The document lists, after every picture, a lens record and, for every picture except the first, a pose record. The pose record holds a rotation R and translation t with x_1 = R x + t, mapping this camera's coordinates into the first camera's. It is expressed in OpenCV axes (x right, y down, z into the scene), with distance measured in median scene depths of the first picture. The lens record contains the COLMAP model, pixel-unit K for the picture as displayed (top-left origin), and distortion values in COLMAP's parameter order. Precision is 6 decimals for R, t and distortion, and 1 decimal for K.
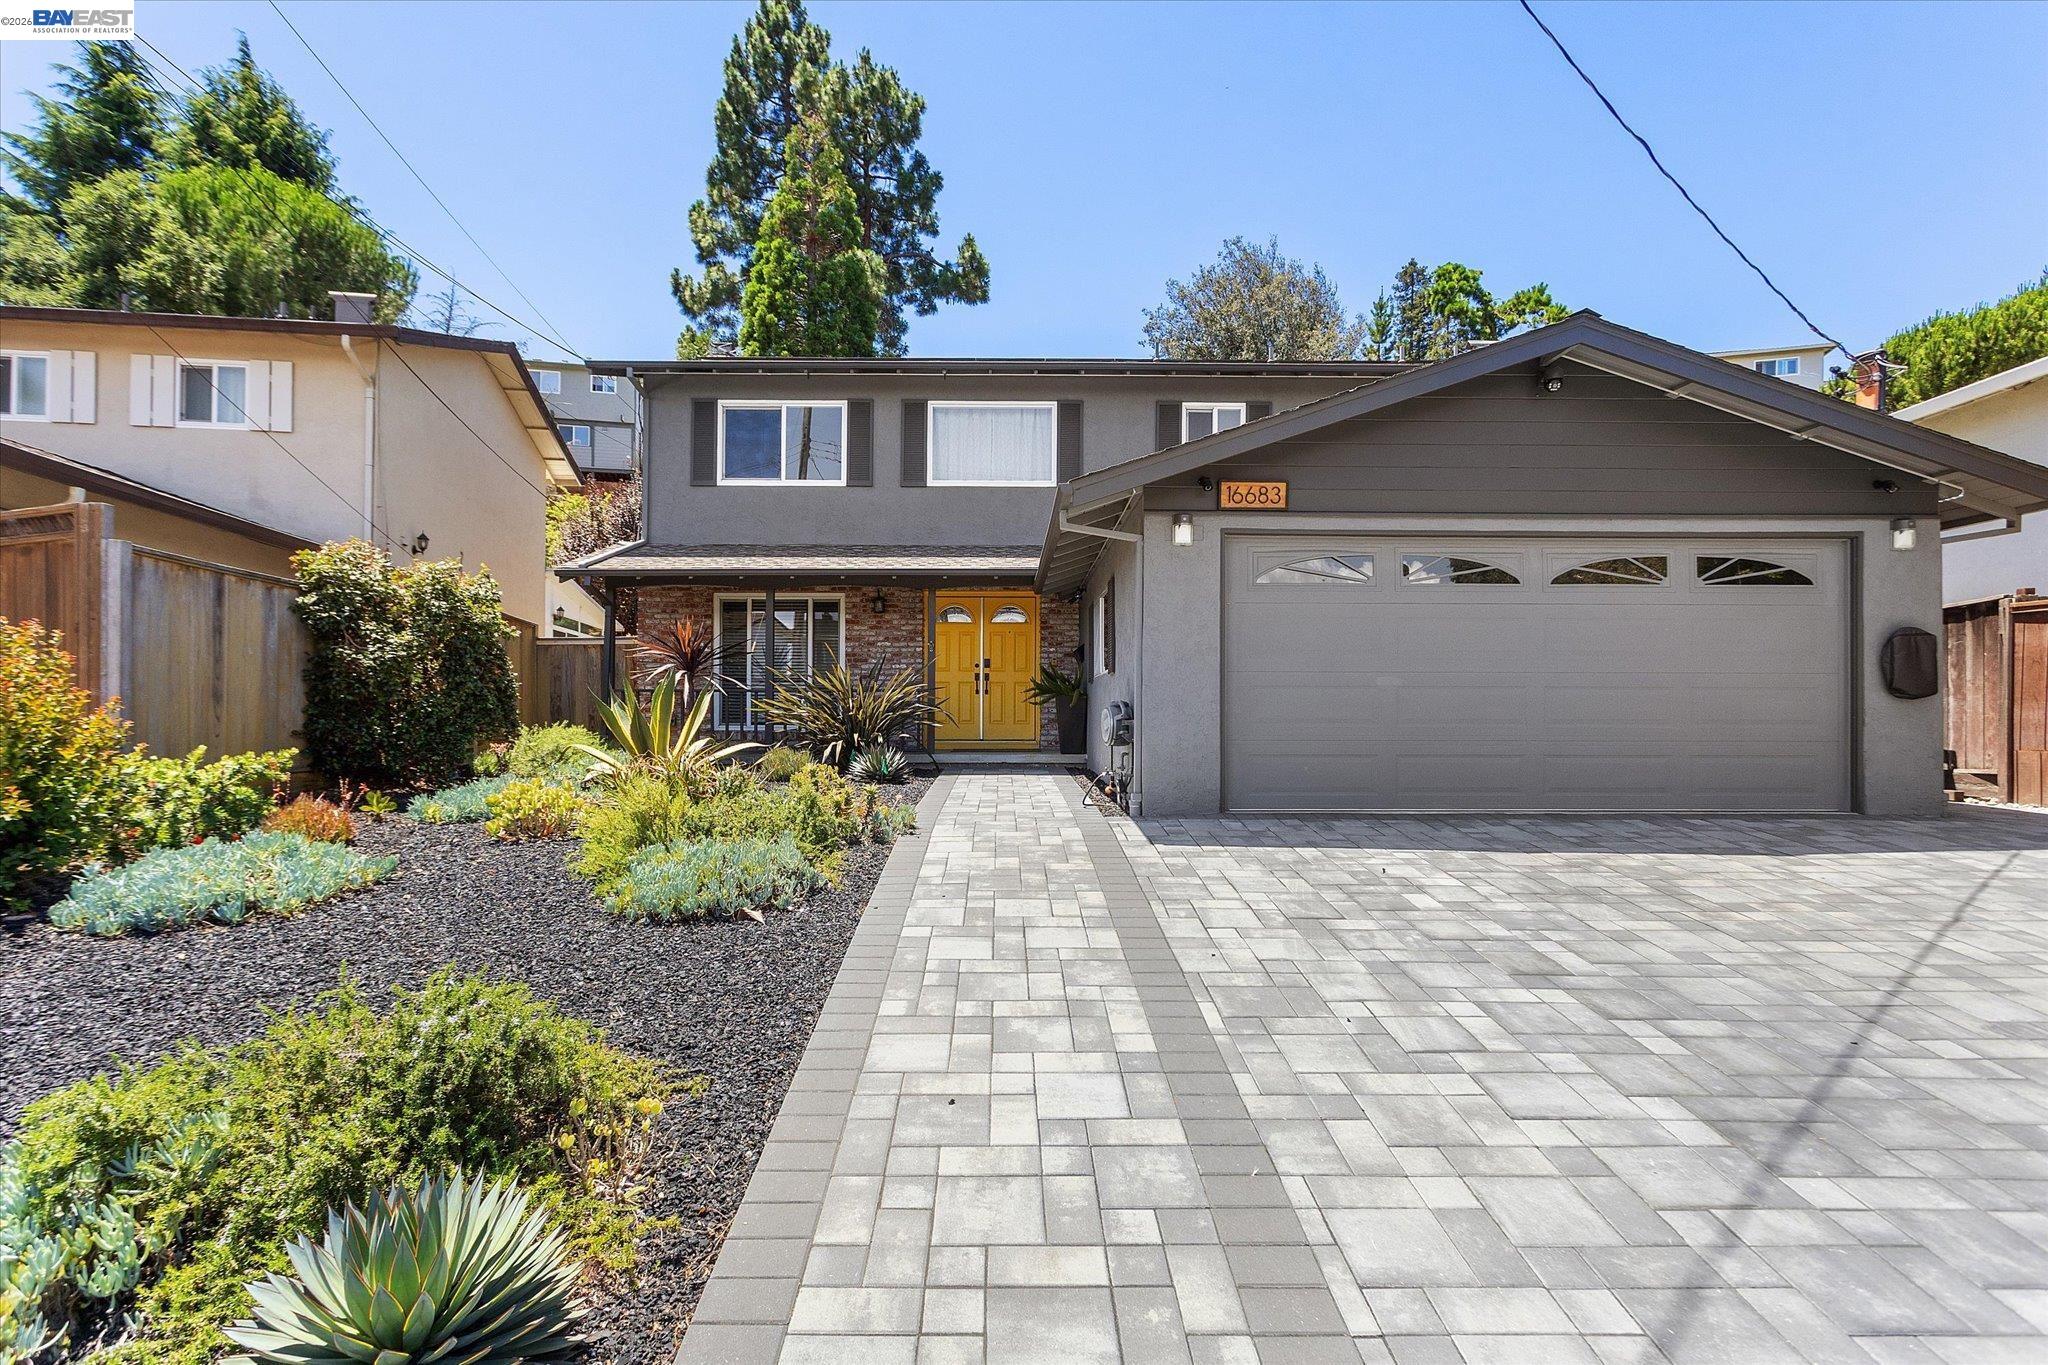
lens RADIAL K [[905.4, 0, 1024.0], [0, 905.4, 682.5], [0, 0, 1]] dist [-0.000316, 0.000080]
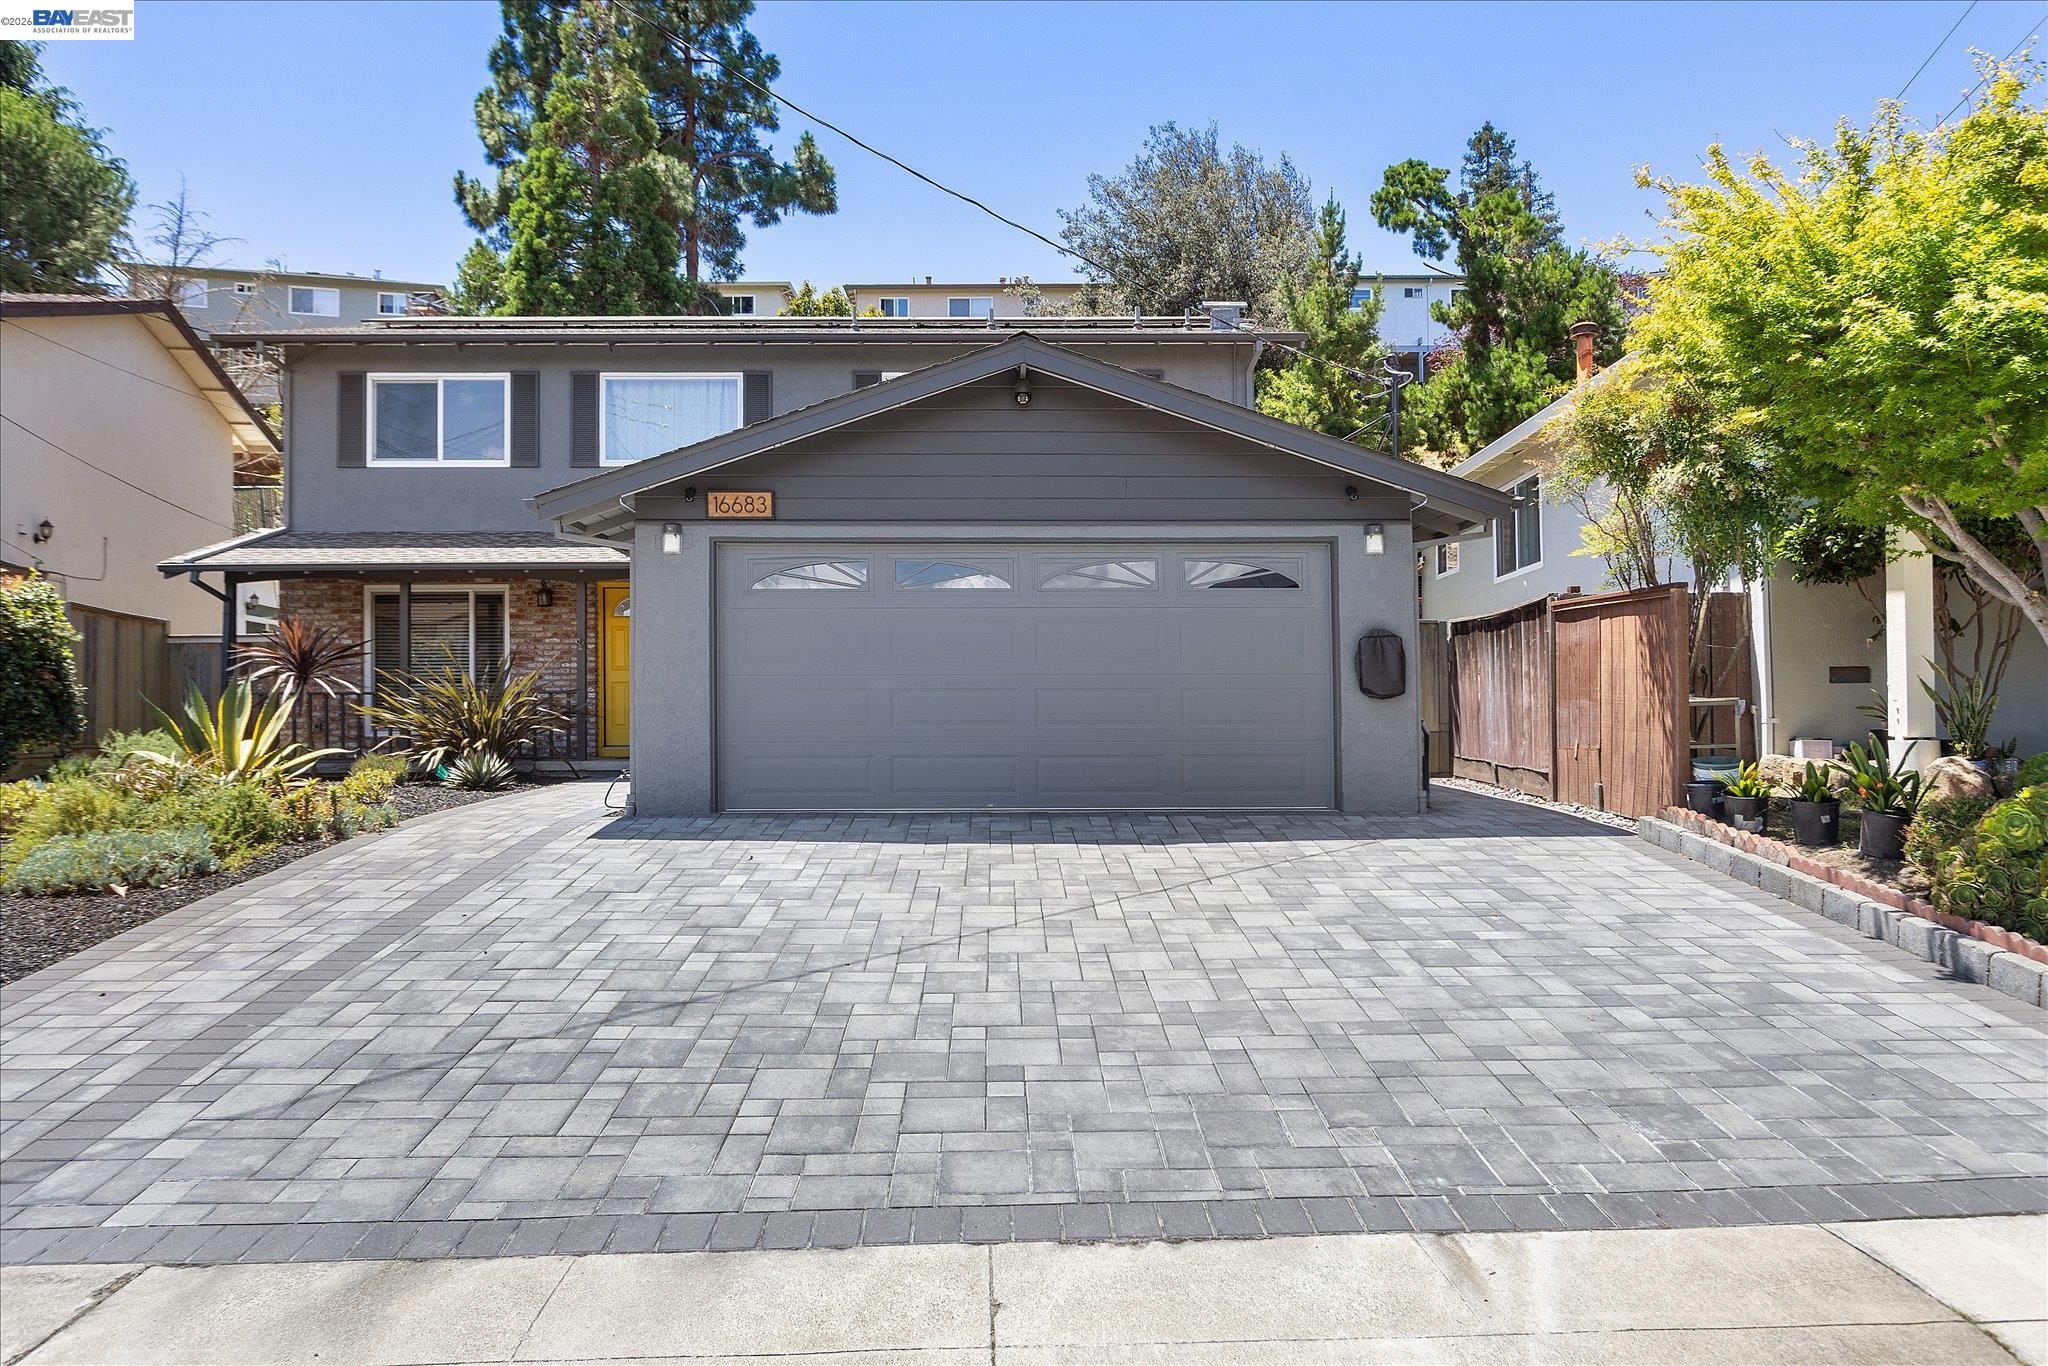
lens RADIAL K [[1164.5, 0, 966.5], [0, 1164.5, 666.1], [0, 0, 1]] dist [0.000414, 0.000560]
pose [[0.999986, -0.004844, 0.002084, 0.258336], [0.004860, 0.999956, -0.008038, -0.005440], [-0.002045, 0.008048, 0.999966, -0.167473]]
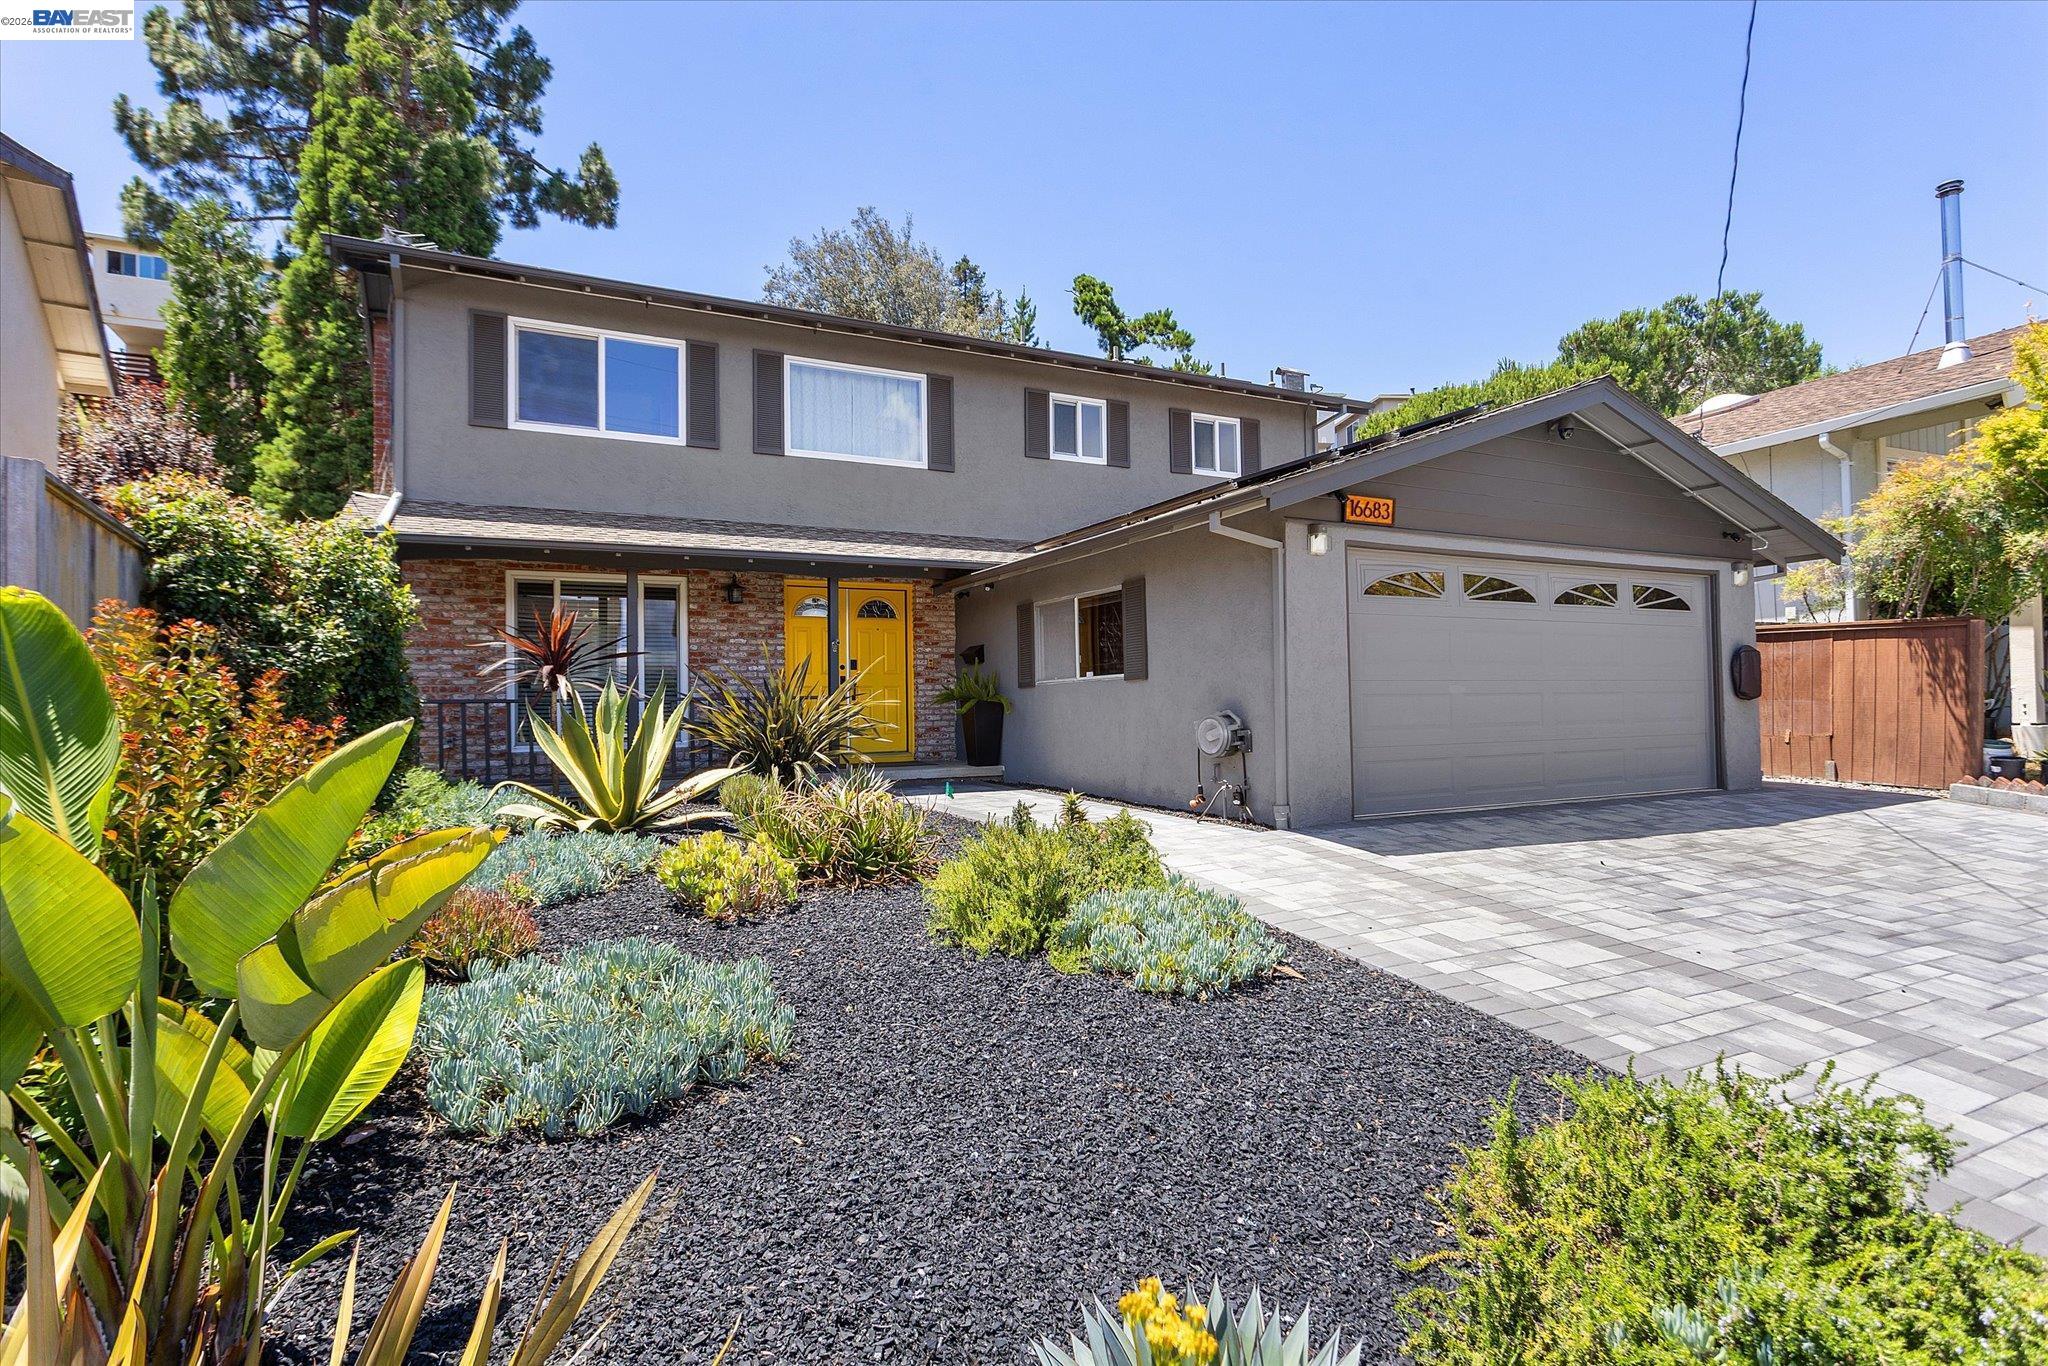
lens RADIAL K [[983.4, 0, 1011.5], [0, 983.4, 667.0], [0, 0, 1]] dist [-0.000835, 0.000827]
pose [[0.907121, 0.002879, 0.420859, -0.300021], [0.002128, 0.999932, -0.011428, -0.007865], [-0.420864, 0.011262, 0.907054, 0.078766]]
